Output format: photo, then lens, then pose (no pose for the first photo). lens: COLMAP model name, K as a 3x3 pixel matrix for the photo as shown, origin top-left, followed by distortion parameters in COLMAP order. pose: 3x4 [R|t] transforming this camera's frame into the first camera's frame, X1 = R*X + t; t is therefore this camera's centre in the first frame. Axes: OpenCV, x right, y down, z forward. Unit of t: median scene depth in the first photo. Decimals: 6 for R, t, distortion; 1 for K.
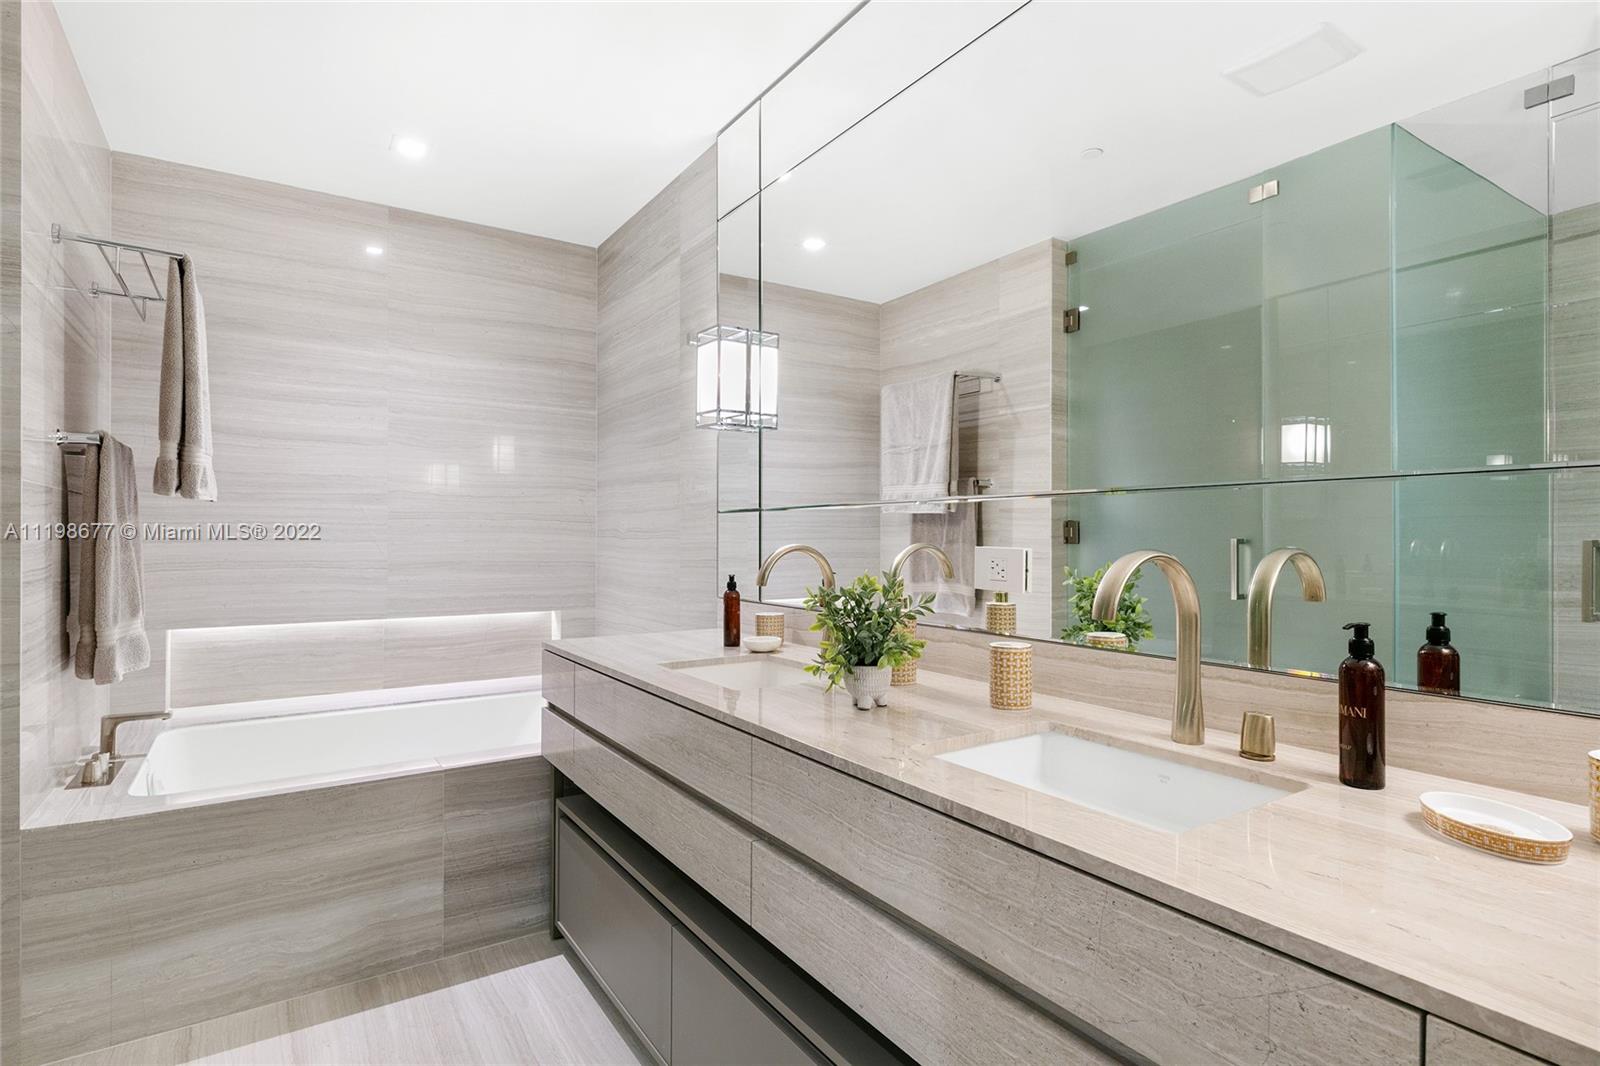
lens RADIAL K [[809.5, 0, 804.8], [0, 809.5, 533.9], [0, 0, 1]] dist [-0.003873, 0.002841]
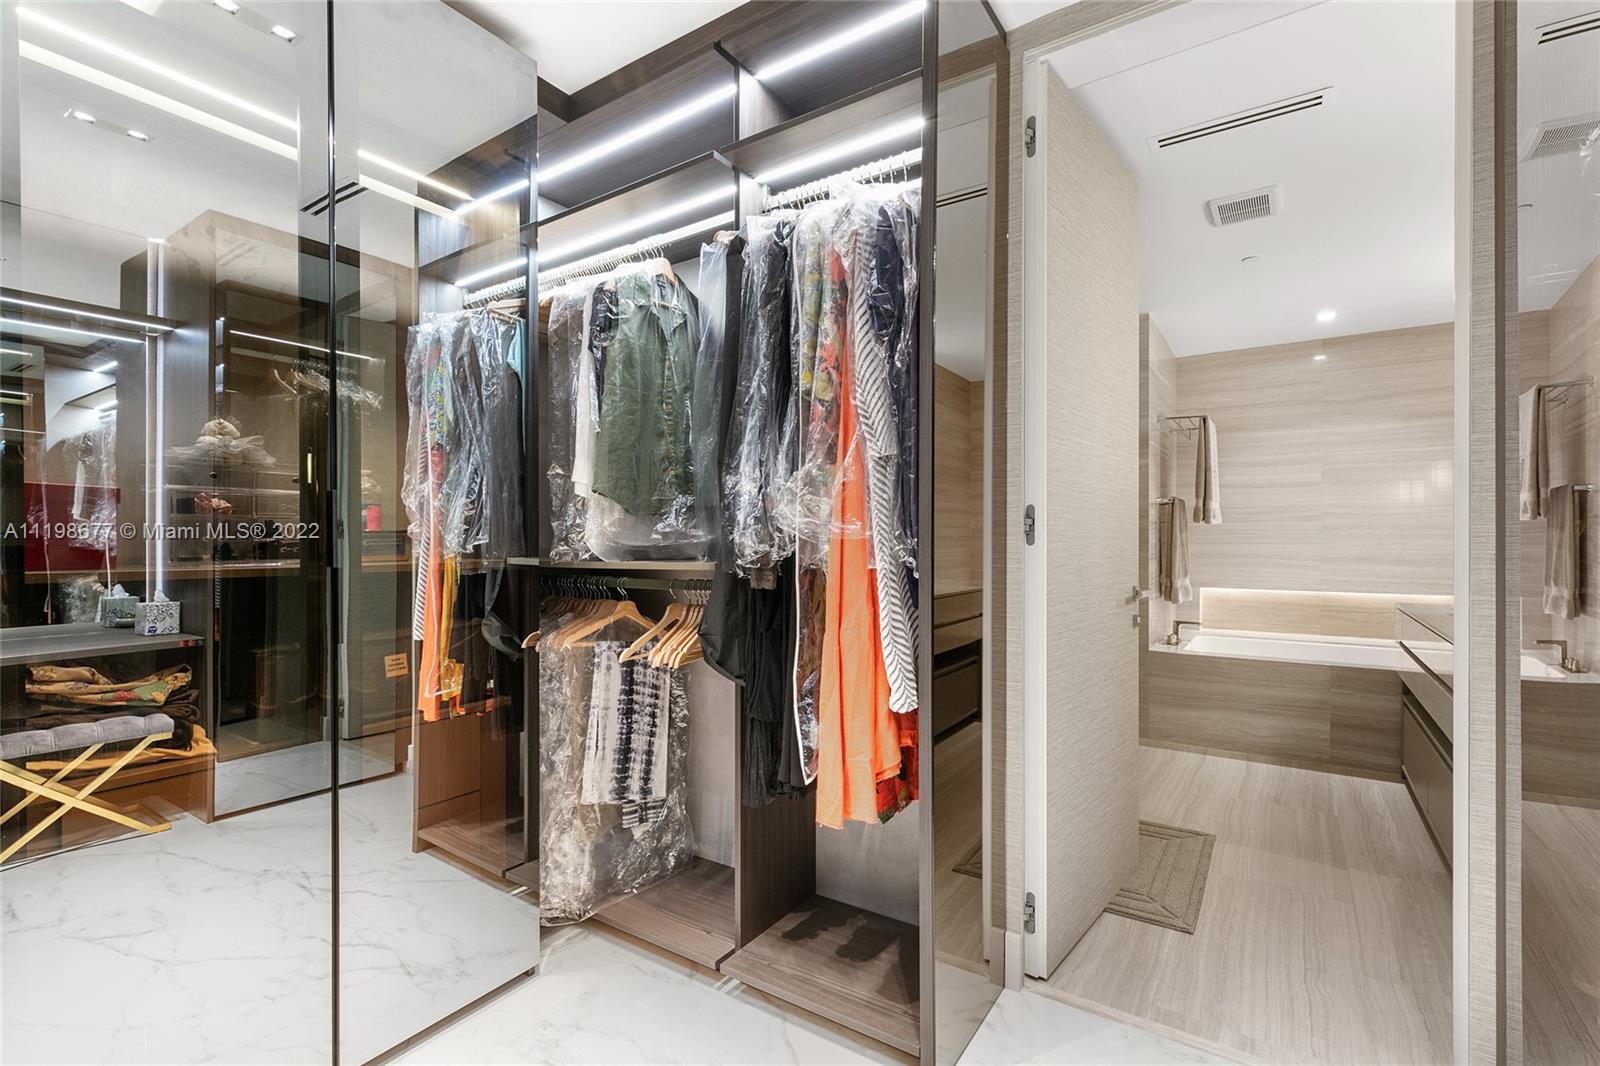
lens RADIAL K [[728.2, 0, 792.6], [0, 728.2, 538.2], [0, 0, 1]] dist [0.005458, 0.000139]
pose [[0.375599, -0.000629, -0.926782, 0.635217], [0.002855, 0.999996, 0.000478, -0.009824], [0.926778, -0.002825, 0.375599, -0.769728]]
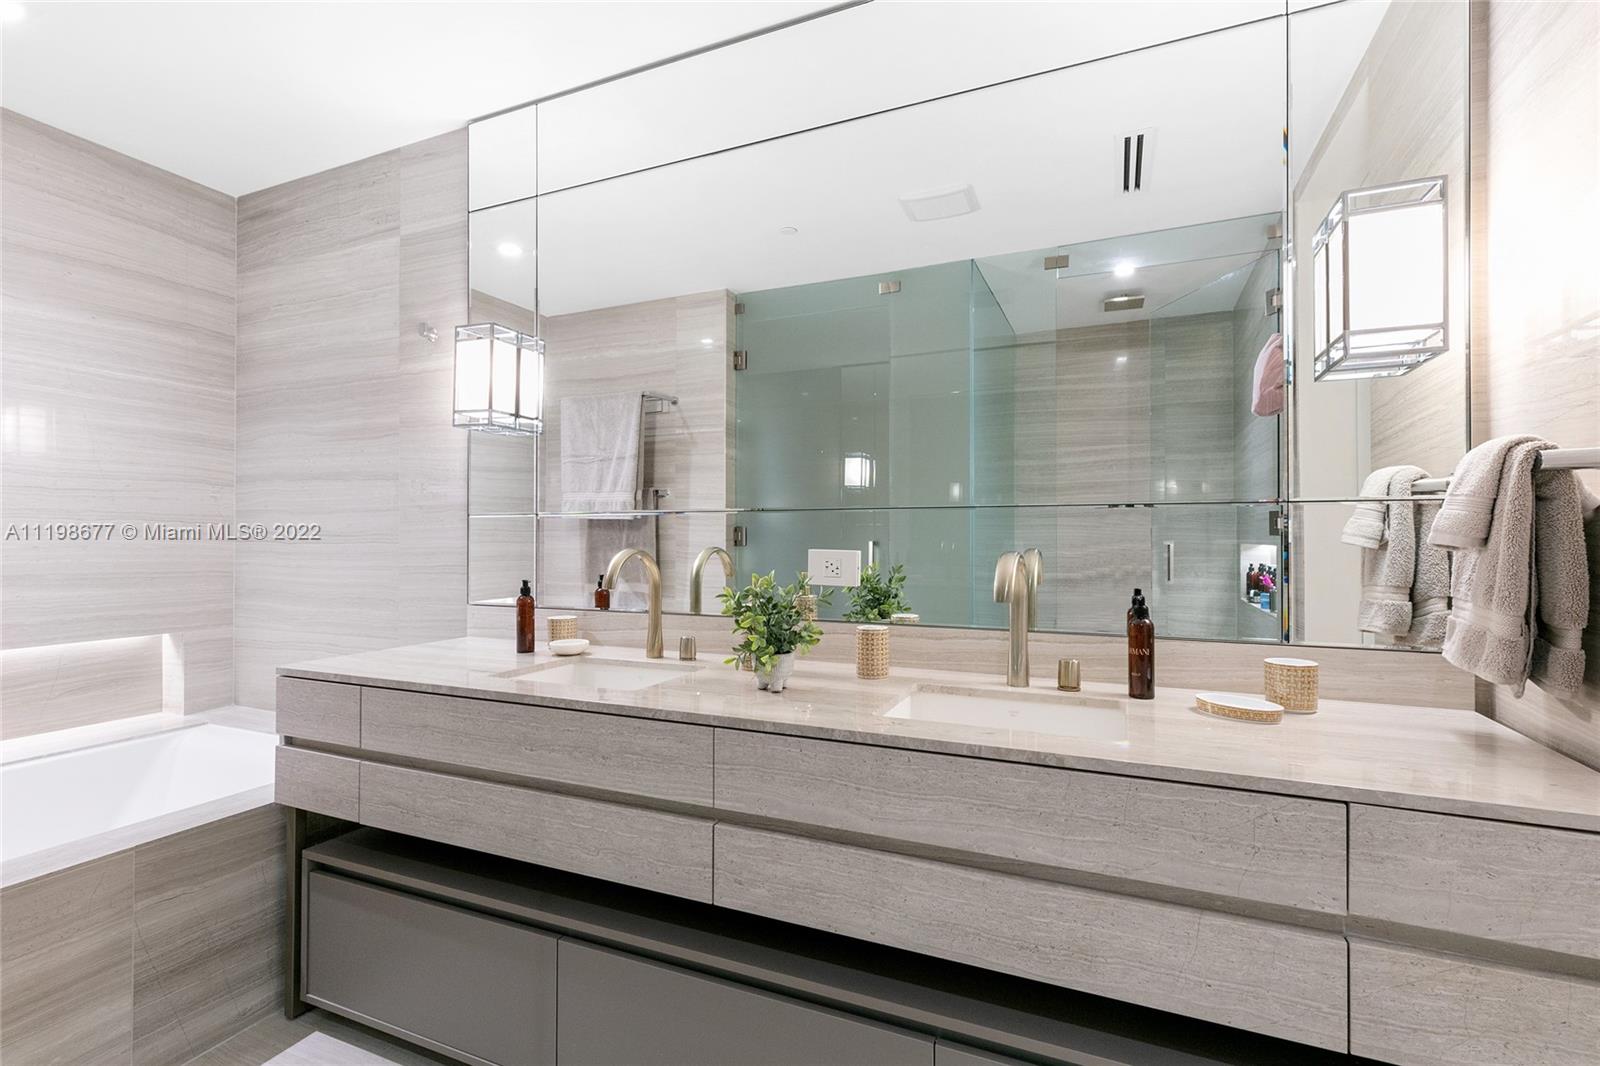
lens RADIAL K [[728.2, 0, 802.5], [0, 728.2, 534.6], [0, 0, 1]] dist [0.005458, 0.000139]
pose [[0.837704, 0.003251, 0.546114, -0.283843], [-0.001515, 0.999992, -0.003629, -0.002261], [-0.546122, 0.002213, 0.837703, 0.068425]]
